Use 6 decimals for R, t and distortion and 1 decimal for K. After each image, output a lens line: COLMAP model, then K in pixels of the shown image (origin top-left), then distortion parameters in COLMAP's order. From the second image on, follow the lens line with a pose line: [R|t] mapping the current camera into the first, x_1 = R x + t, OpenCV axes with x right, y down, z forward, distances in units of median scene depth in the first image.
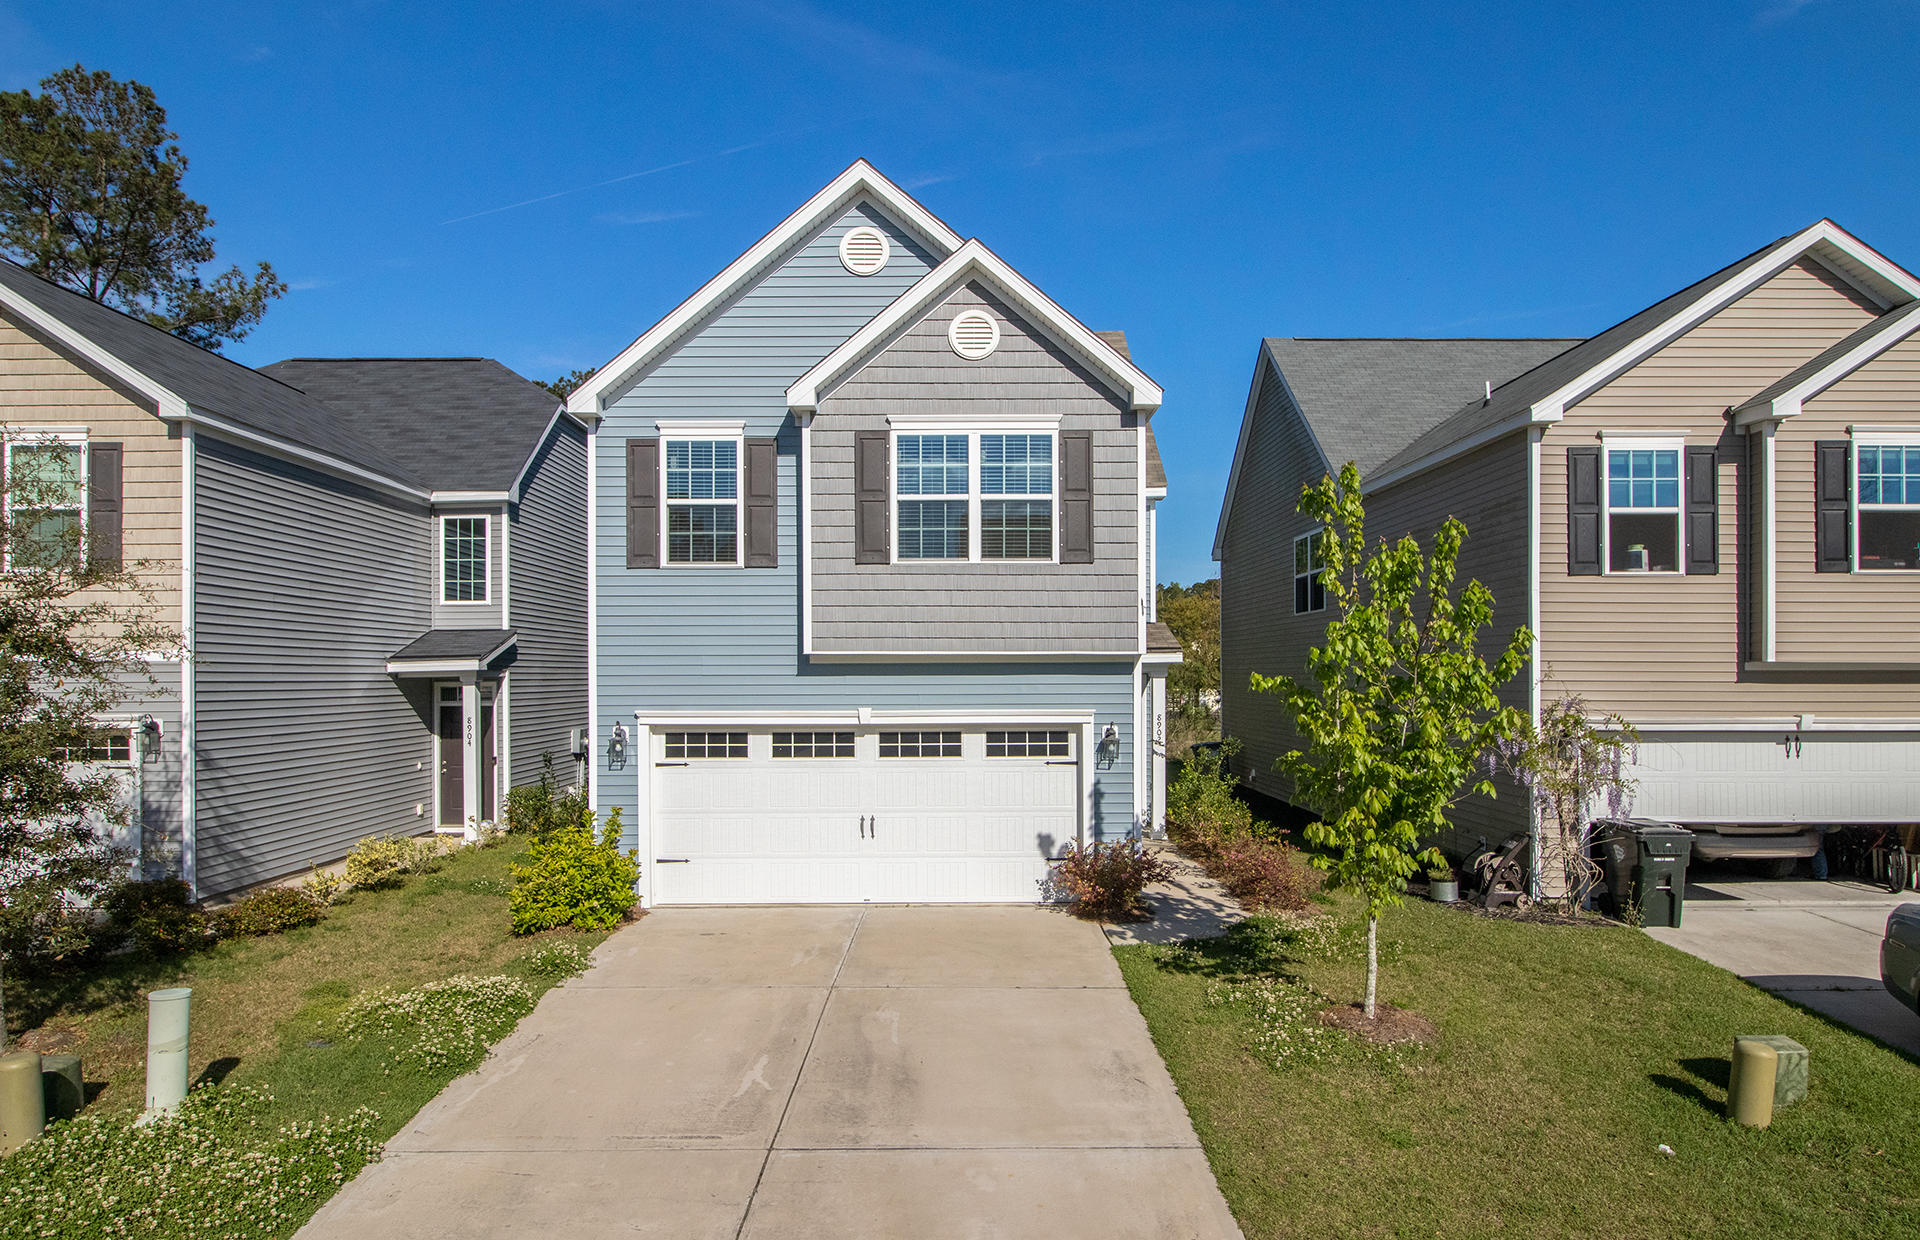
lens RADIAL K [[1145.2, 0, 964.1], [0, 1145.2, 665.6], [0, 0, 1]] dist [0.003157, -0.002940]
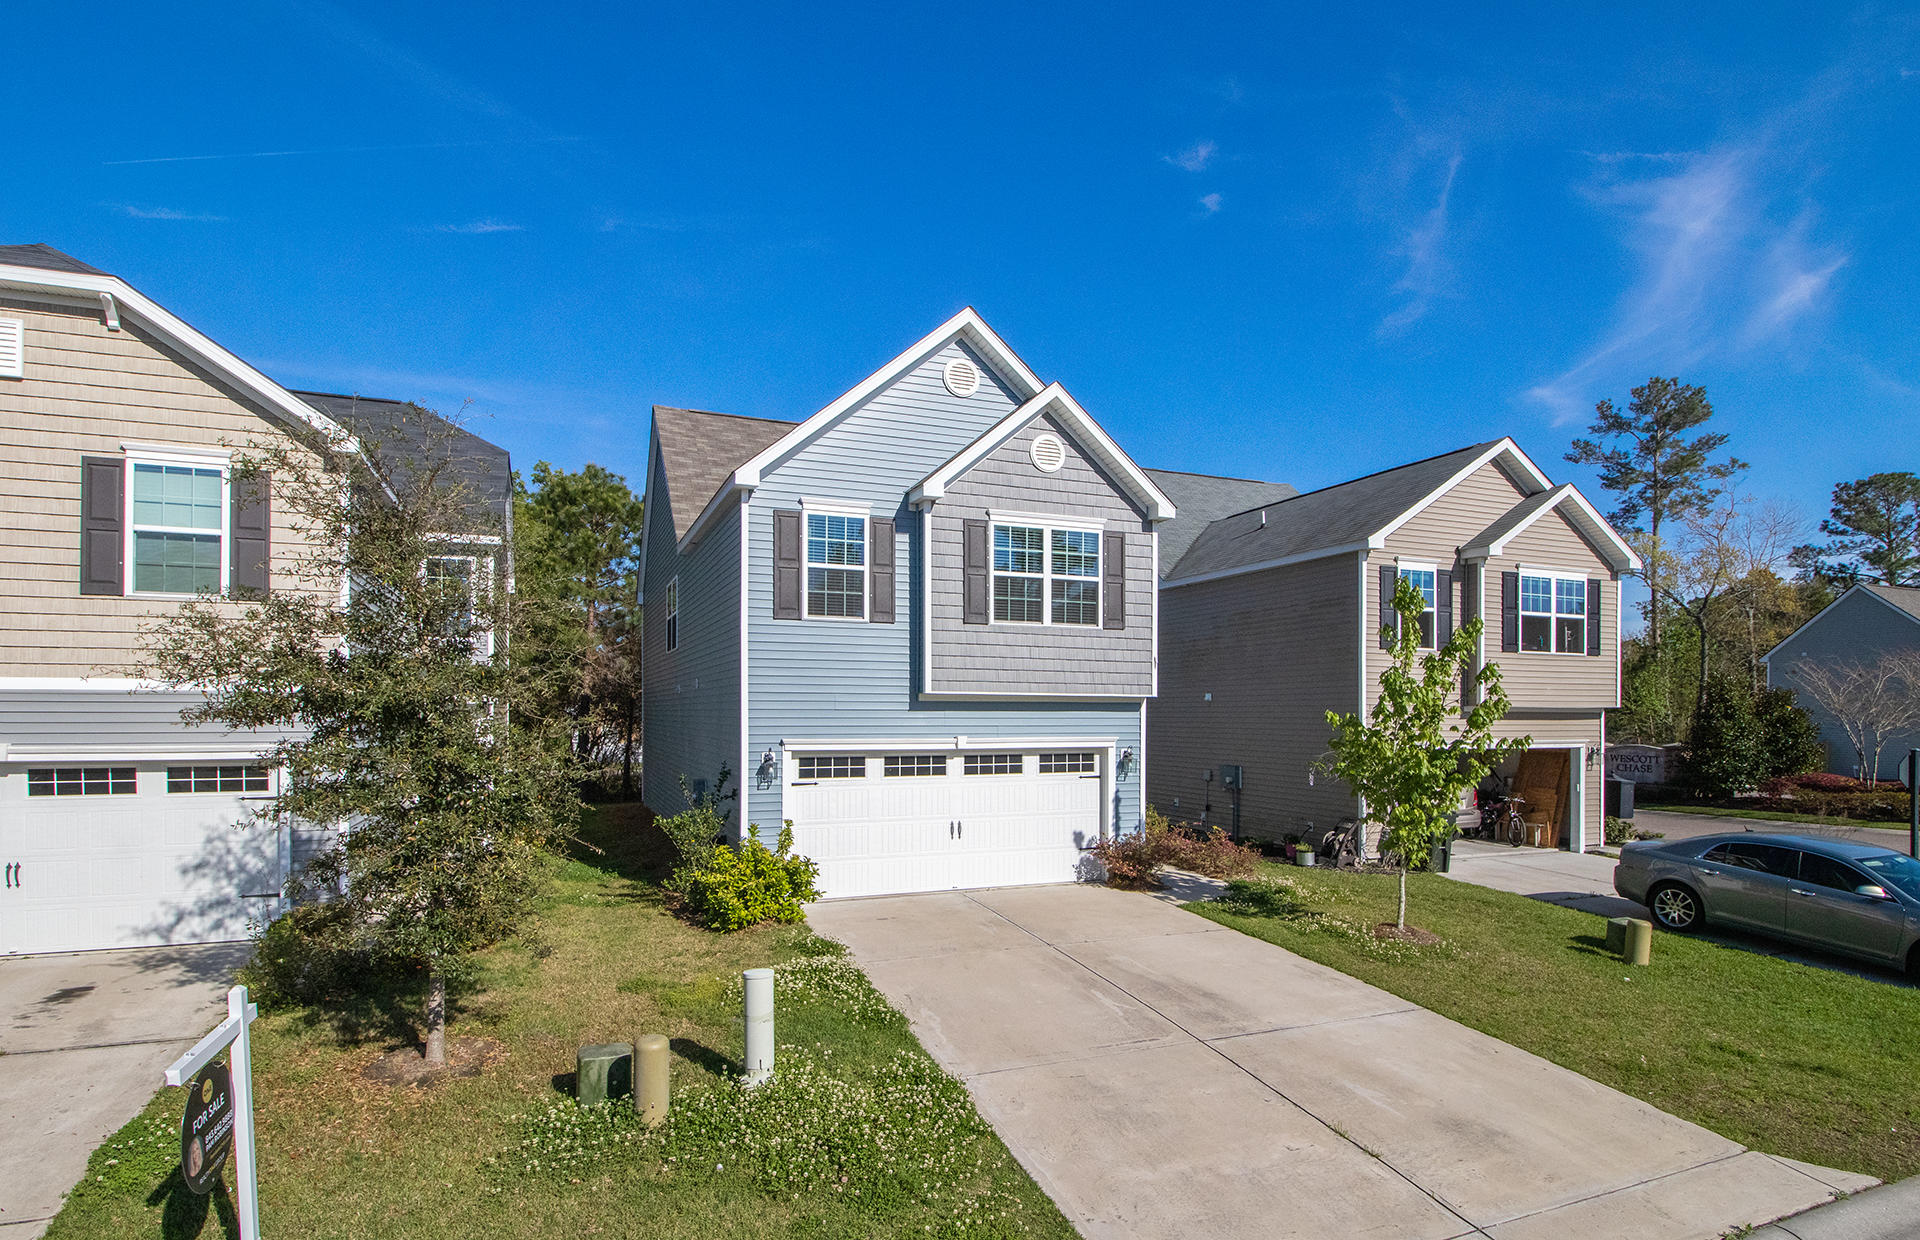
lens RADIAL K [[985.0, 0, 962.2], [0, 985.0, 699.9], [0, 0, 1]] dist [-0.001566, -0.000395]
pose [[0.927330, 0.011045, 0.374082, -0.493852], [-0.009451, 0.999937, -0.006096, 0.003312], [-0.374125, 0.002118, 0.927376, -0.016259]]
